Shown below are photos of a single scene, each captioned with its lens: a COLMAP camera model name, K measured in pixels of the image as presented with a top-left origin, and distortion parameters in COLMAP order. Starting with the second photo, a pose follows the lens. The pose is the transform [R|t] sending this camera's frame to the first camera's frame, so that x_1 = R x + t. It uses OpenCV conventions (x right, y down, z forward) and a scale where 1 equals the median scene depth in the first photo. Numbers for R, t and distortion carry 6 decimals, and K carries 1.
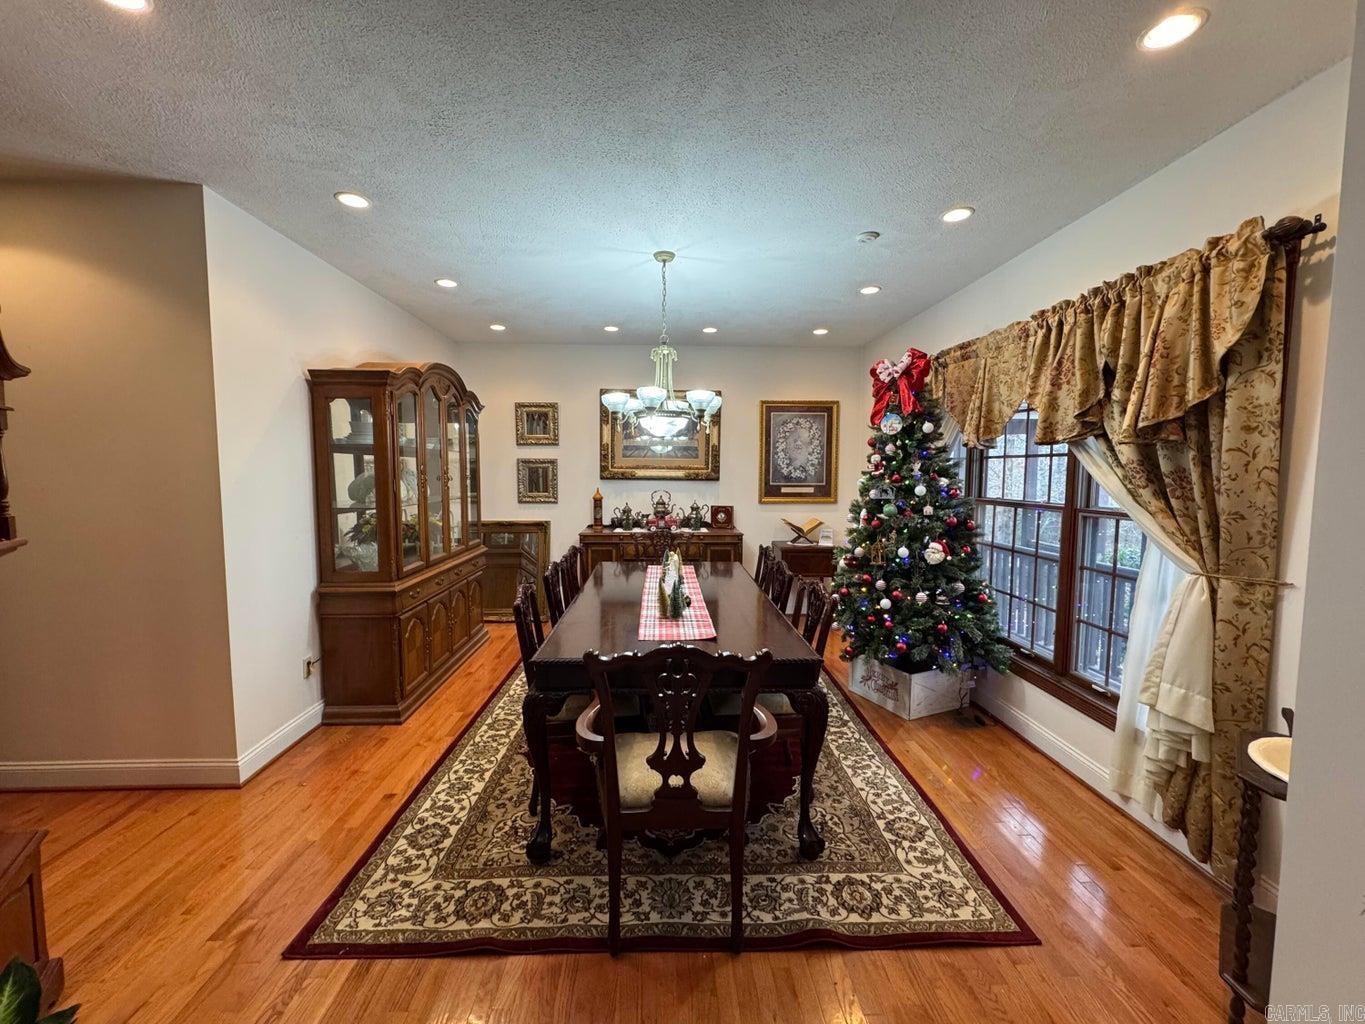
lens RADIAL K [[542.9, 0, 680.6], [0, 542.9, 511.5], [0, 0, 1]] dist [-0.003619, 0.001220]
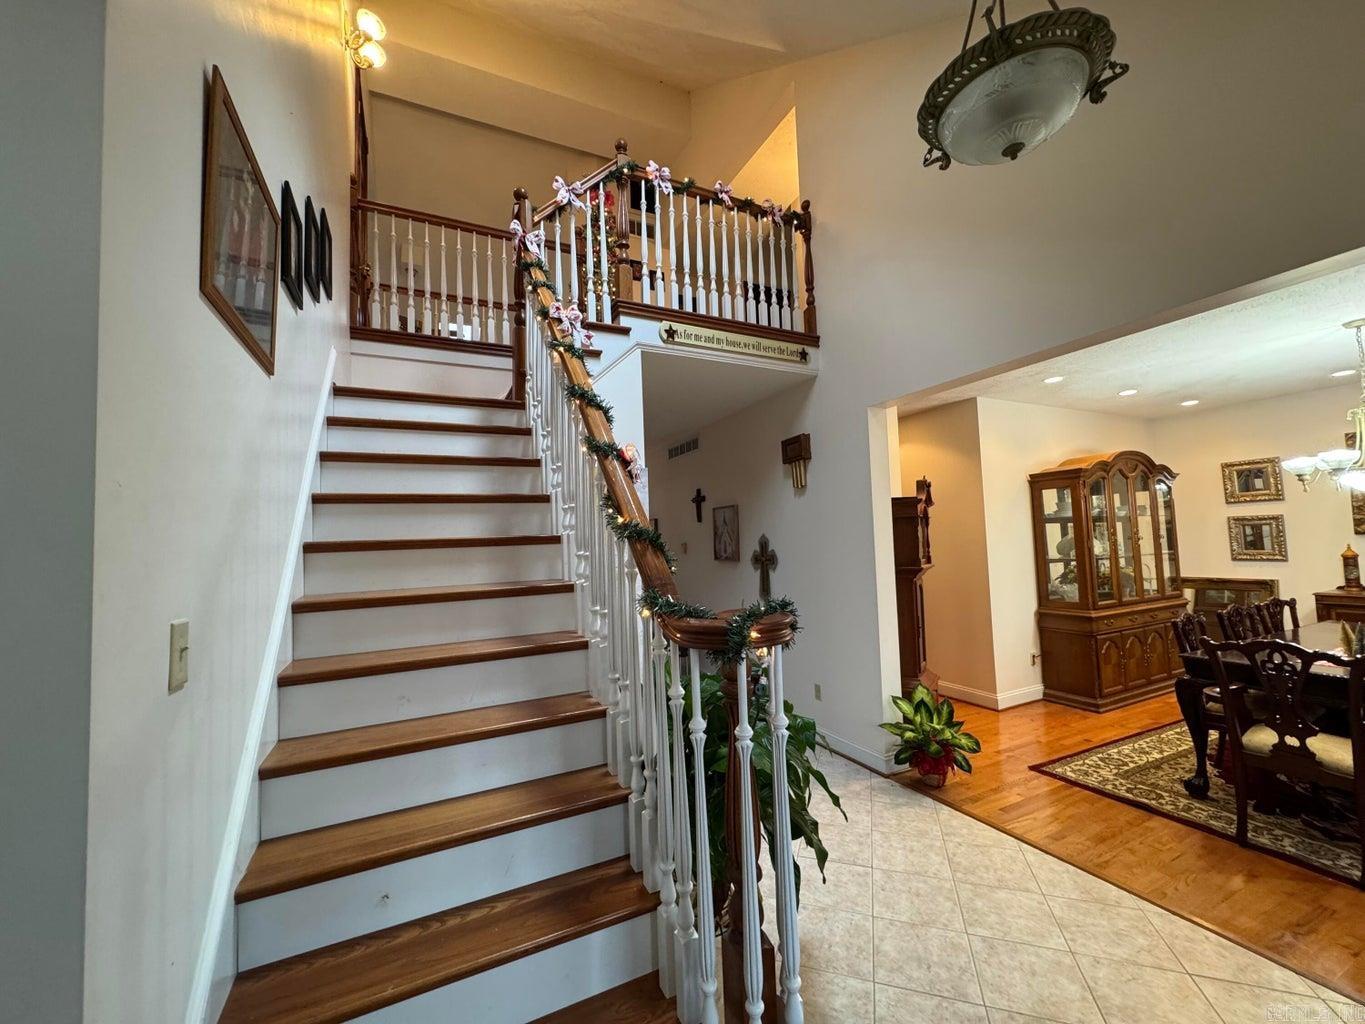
lens RADIAL K [[542.9, 0, 681.4], [0, 542.9, 510.3], [0, 0, 1]] dist [-0.003619, 0.001220]
pose [[0.401621, -0.071920, -0.912977, 0.367451], [-0.035336, 0.994952, -0.093922, 0.038070], [0.915124, 0.069982, 0.397053, -0.585139]]
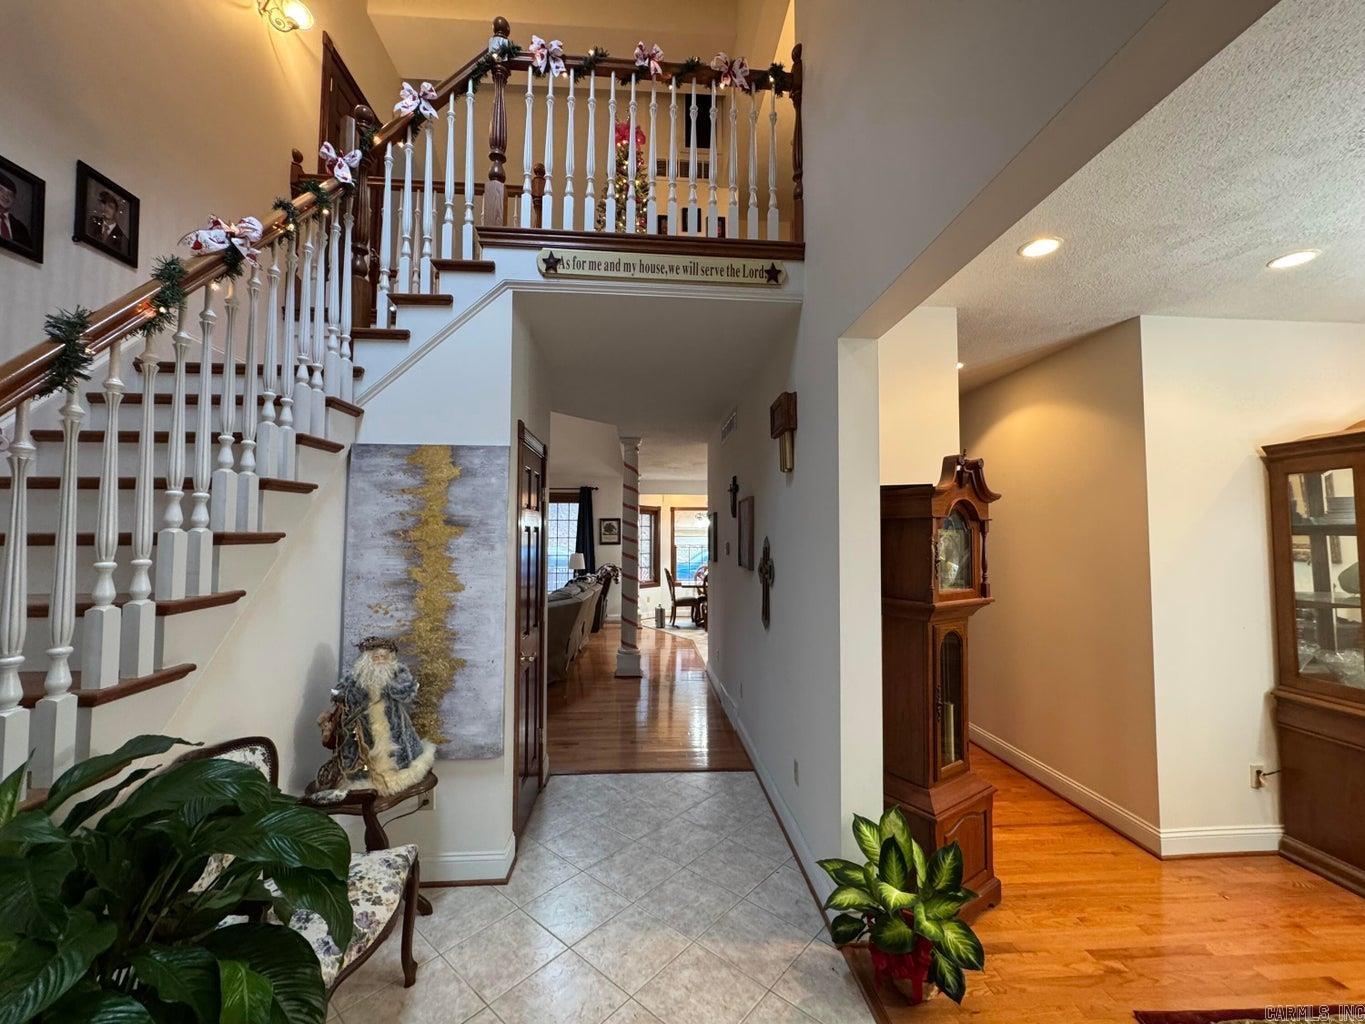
lens RADIAL K [[542.9, 0, 680.1], [0, 542.9, 511.2], [0, 0, 1]] dist [-0.003619, 0.001220]
pose [[0.031484, -0.052919, -0.998102, 0.184509], [-0.080315, 0.995234, -0.055300, -0.019778], [0.996272, 0.081904, 0.027084, -0.004498]]
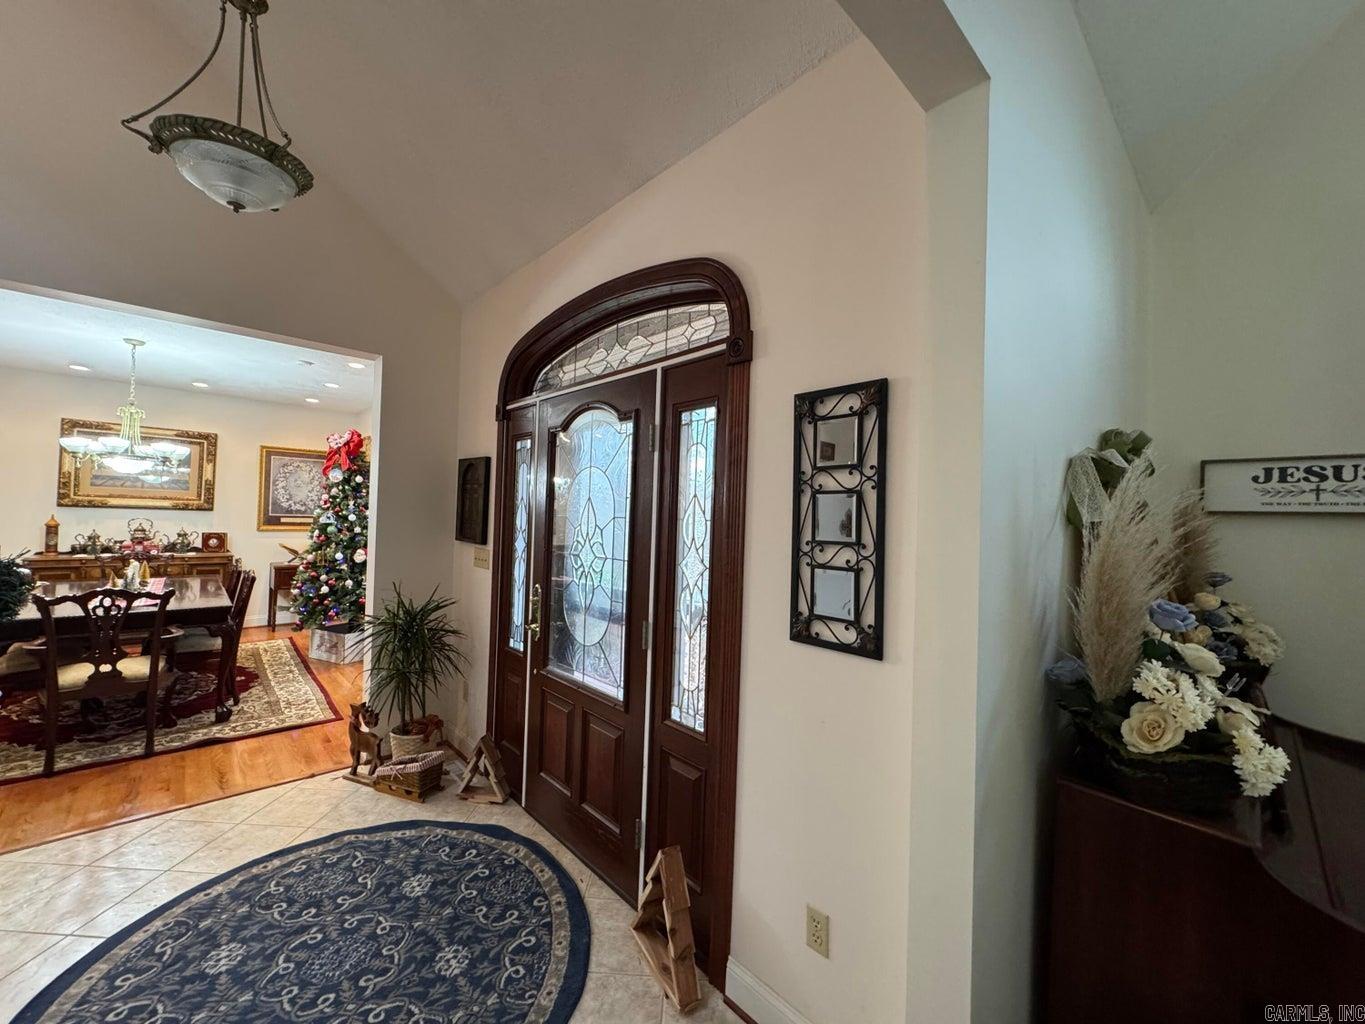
lens RADIAL K [[542.9, 0, 681.5], [0, 542.9, 510.6], [0, 0, 1]] dist [-0.003619, 0.001220]
pose [[0.761601, 0.026129, 0.647519, 0.141753], [0.022751, 0.997493, -0.067011, 0.070808], [-0.647646, 0.065767, 0.759097, -0.861663]]
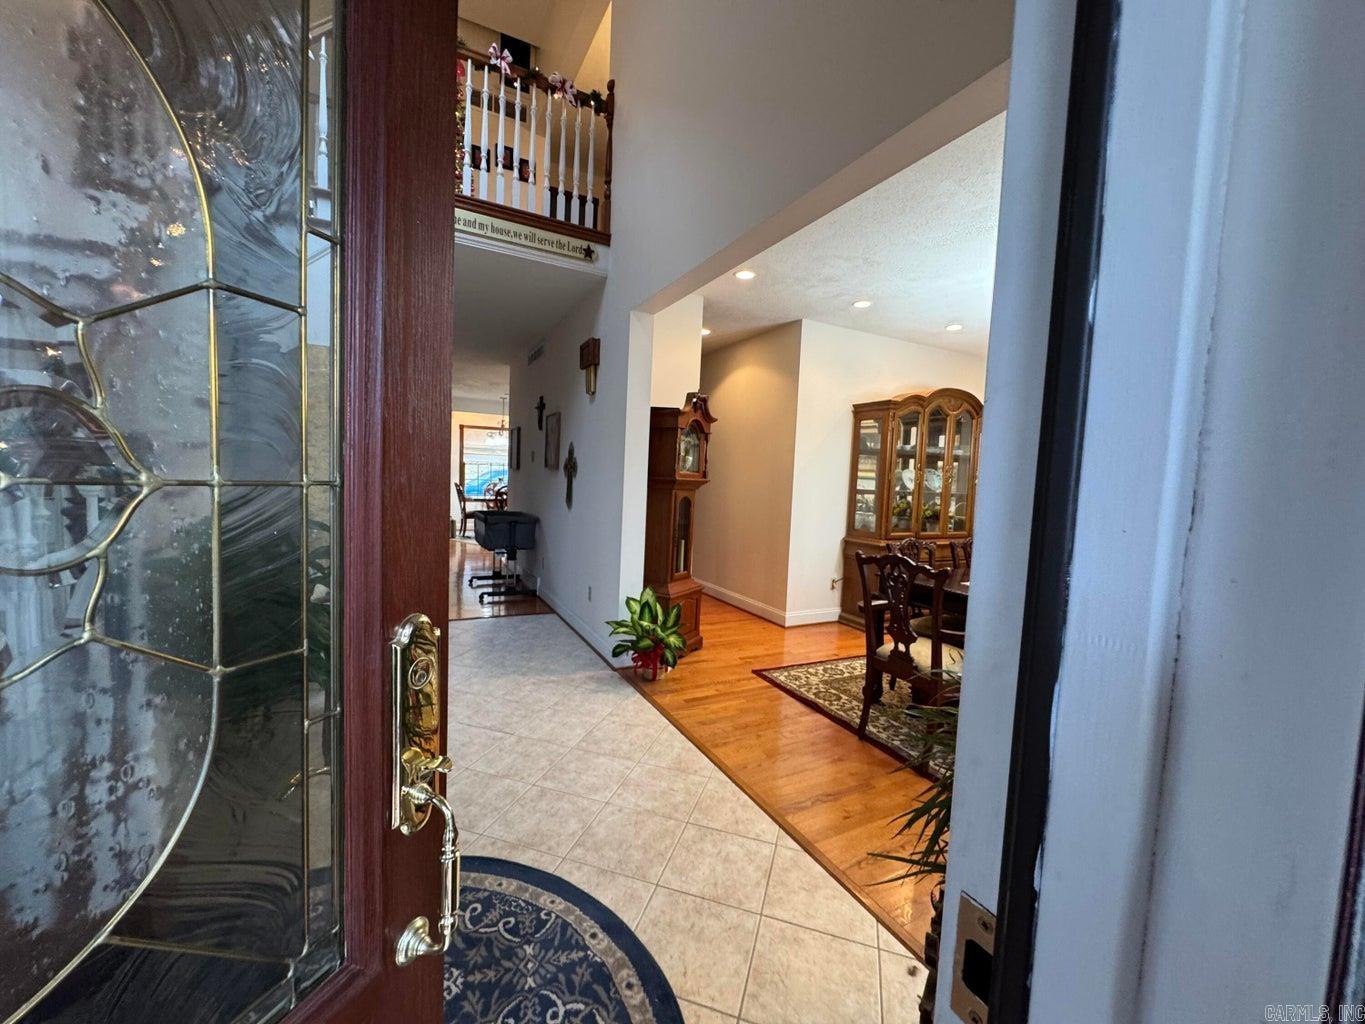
lens RADIAL K [[542.9, 0, 679.9], [0, 542.9, 511.3], [0, 0, 1]] dist [-0.003619, 0.001220]
pose [[0.421750, 0.074325, -0.903661, 0.577021], [-0.109839, 0.993483, 0.030449, 0.066311], [0.900035, 0.086415, 0.427165, -0.147270]]
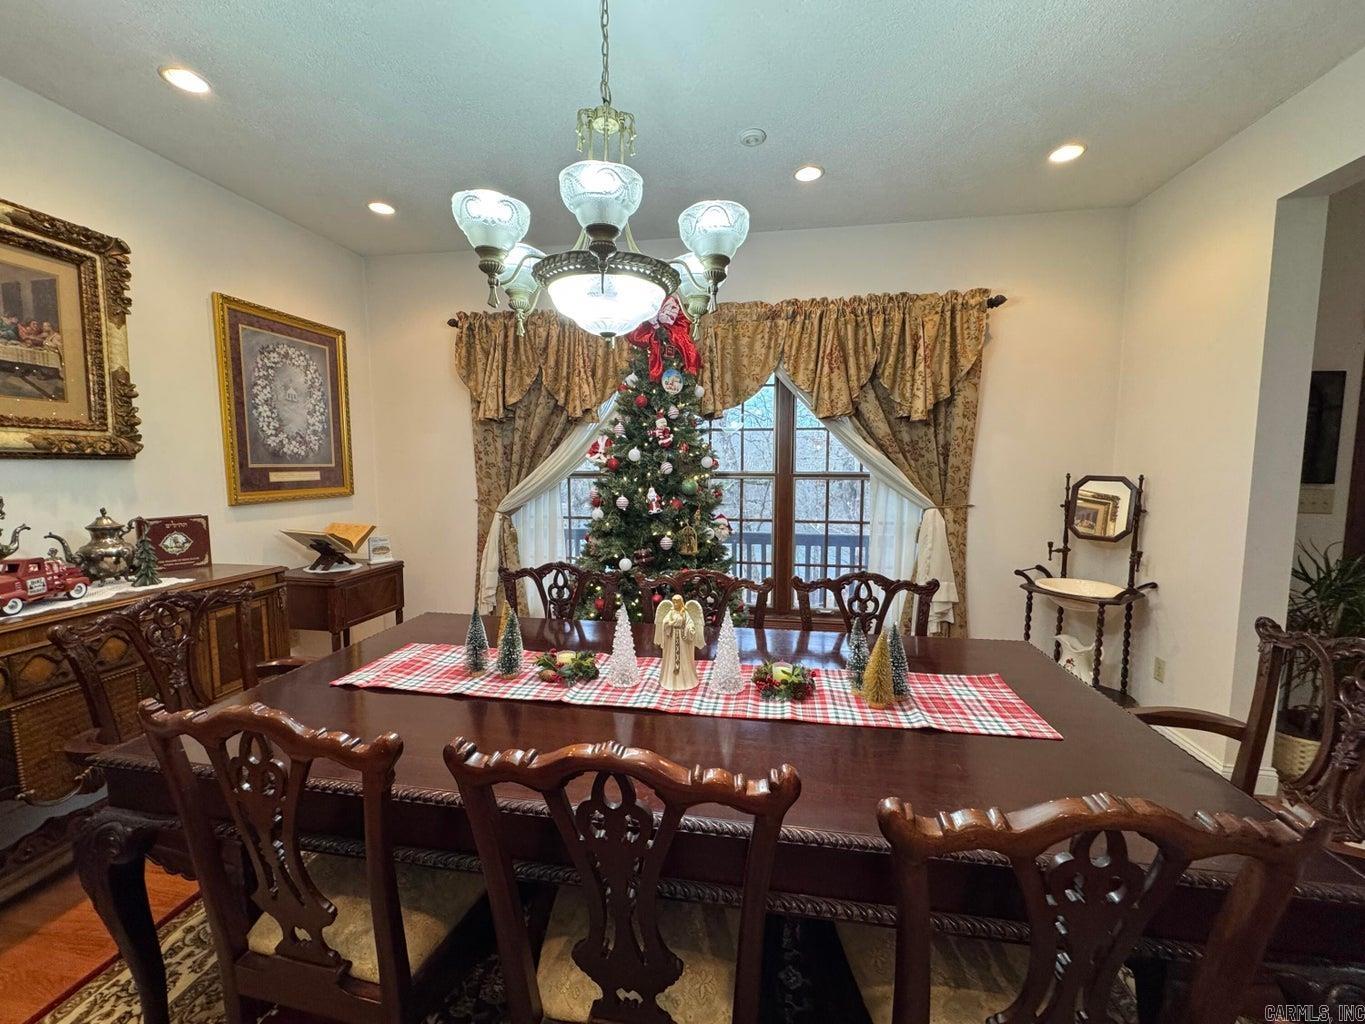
lens RADIAL K [[542.9, 0, 685.9], [0, 542.9, 509.5], [0, 0, 1]] dist [-0.003619, 0.001220]
pose [[0.197268, -0.088961, 0.976305, -0.438337], [0.074135, 0.994376, 0.075629, -0.031022], [-0.977543, 0.057459, 0.202754, 0.853969]]
